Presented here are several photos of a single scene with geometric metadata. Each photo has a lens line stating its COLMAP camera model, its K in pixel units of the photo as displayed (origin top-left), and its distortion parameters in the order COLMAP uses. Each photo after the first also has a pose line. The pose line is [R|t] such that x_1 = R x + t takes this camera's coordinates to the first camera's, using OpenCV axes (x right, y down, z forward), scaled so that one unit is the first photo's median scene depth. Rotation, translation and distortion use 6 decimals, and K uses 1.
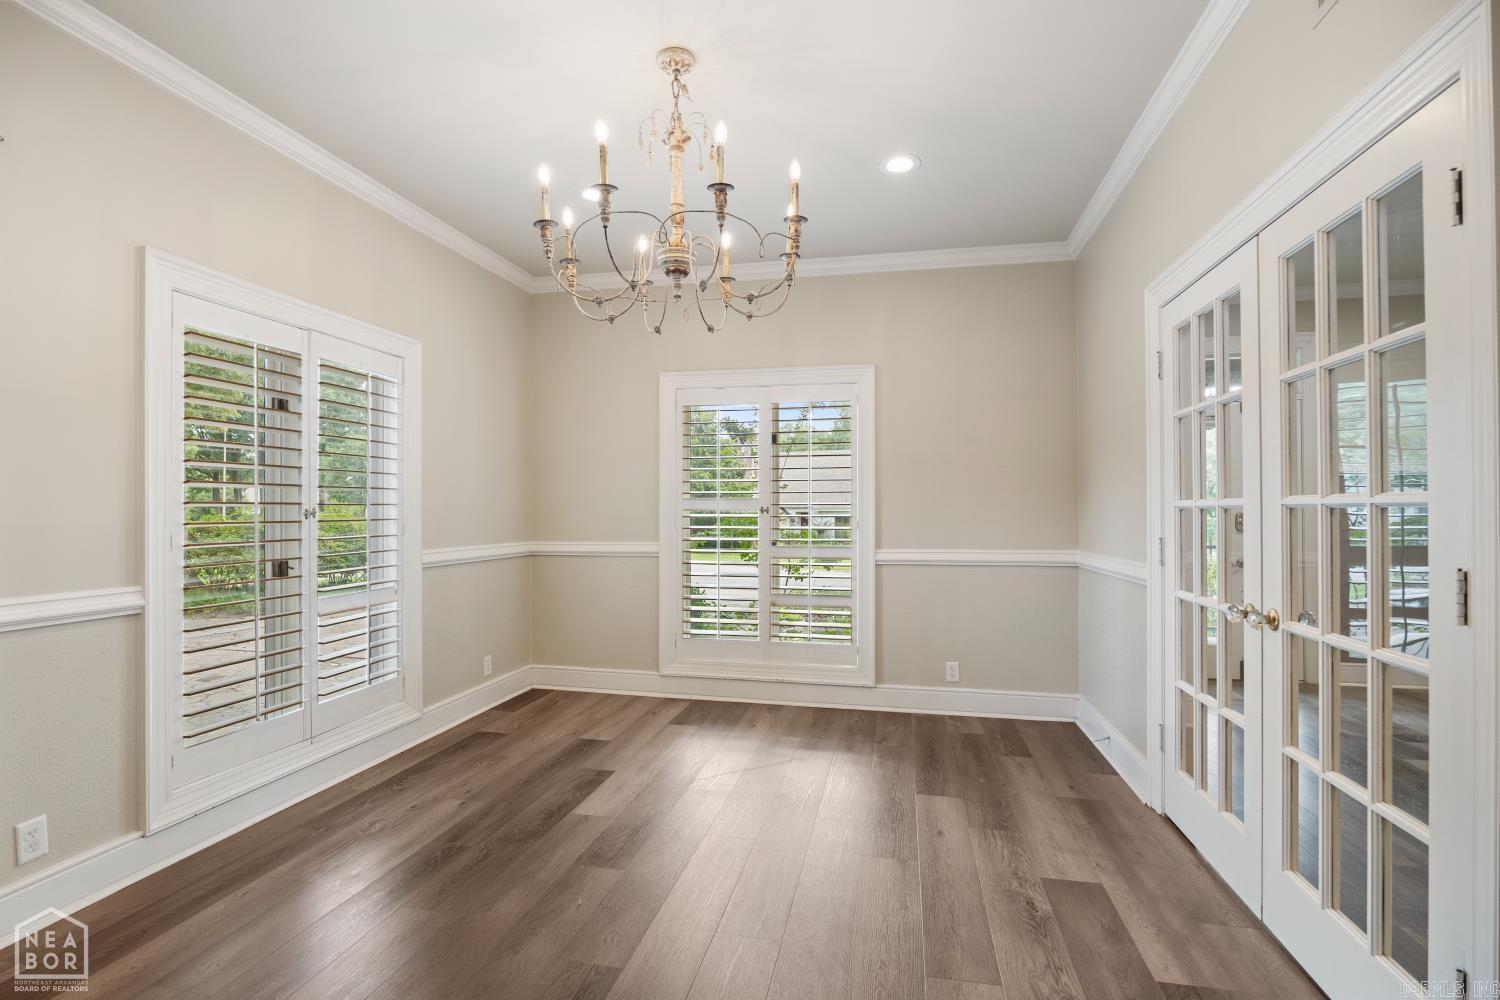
lens RADIAL K [[699.5, 0, 749.1], [0, 699.5, 491.8], [0, 0, 1]] dist [-0.021015, 0.001116]
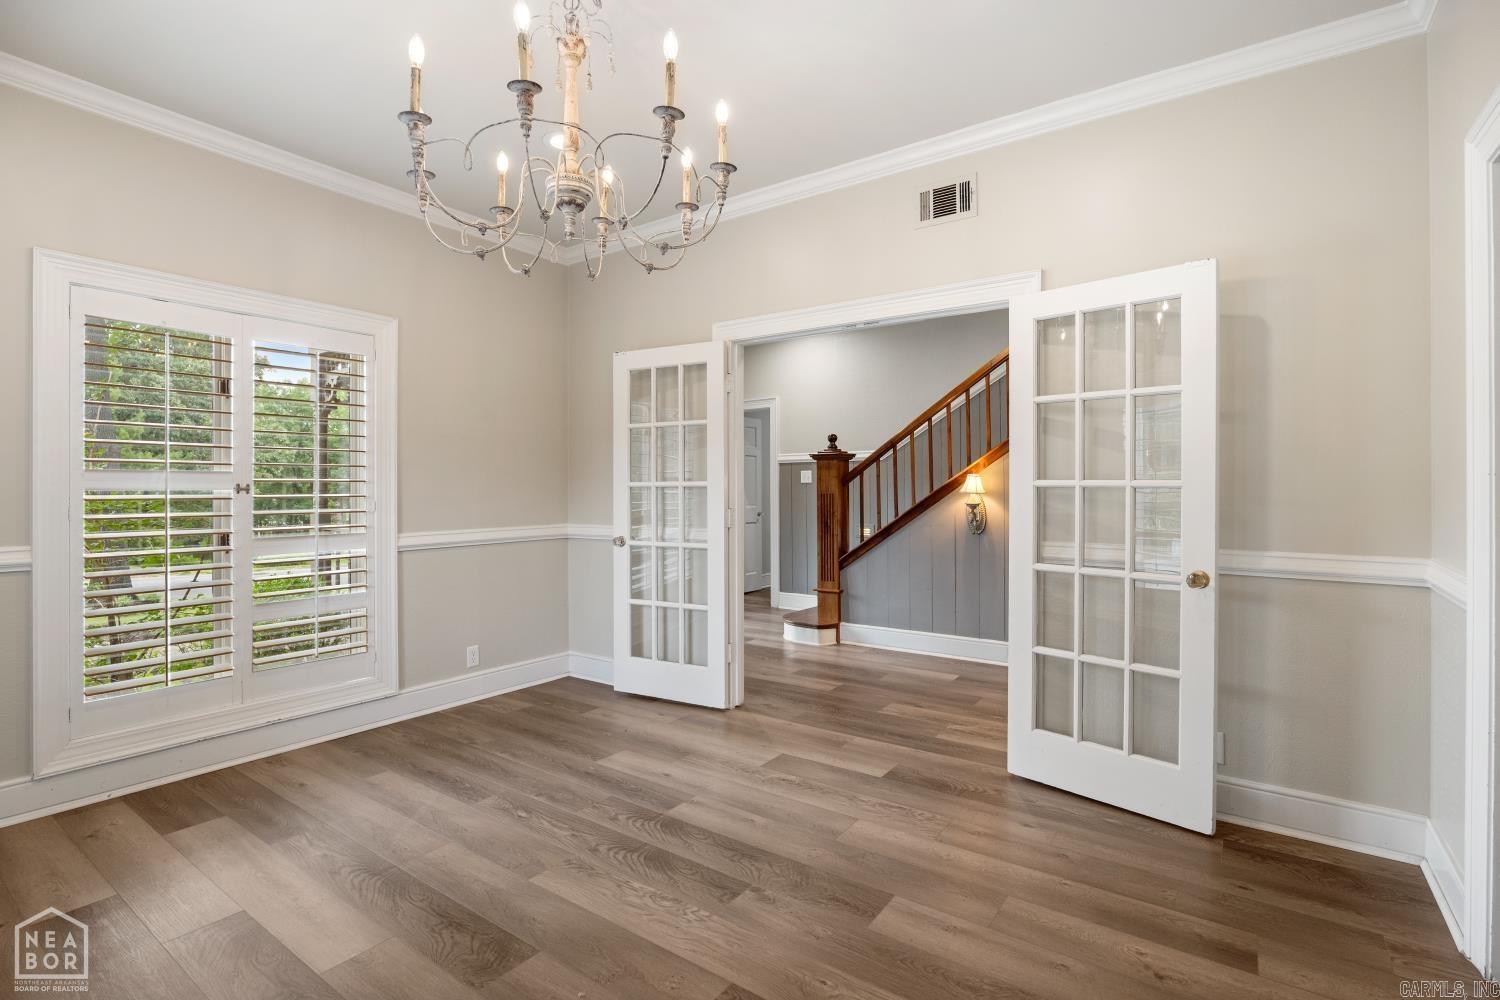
lens RADIAL K [[699.5, 0, 749.1], [0, 699.5, 491.8], [0, 0, 1]] dist [-0.021015, 0.001116]
pose [[0.405808, -0.005184, 0.913944, -0.436984], [-0.017591, 0.999754, 0.013482, 0.012798], [-0.913789, -0.021549, 0.405617, 0.276794]]
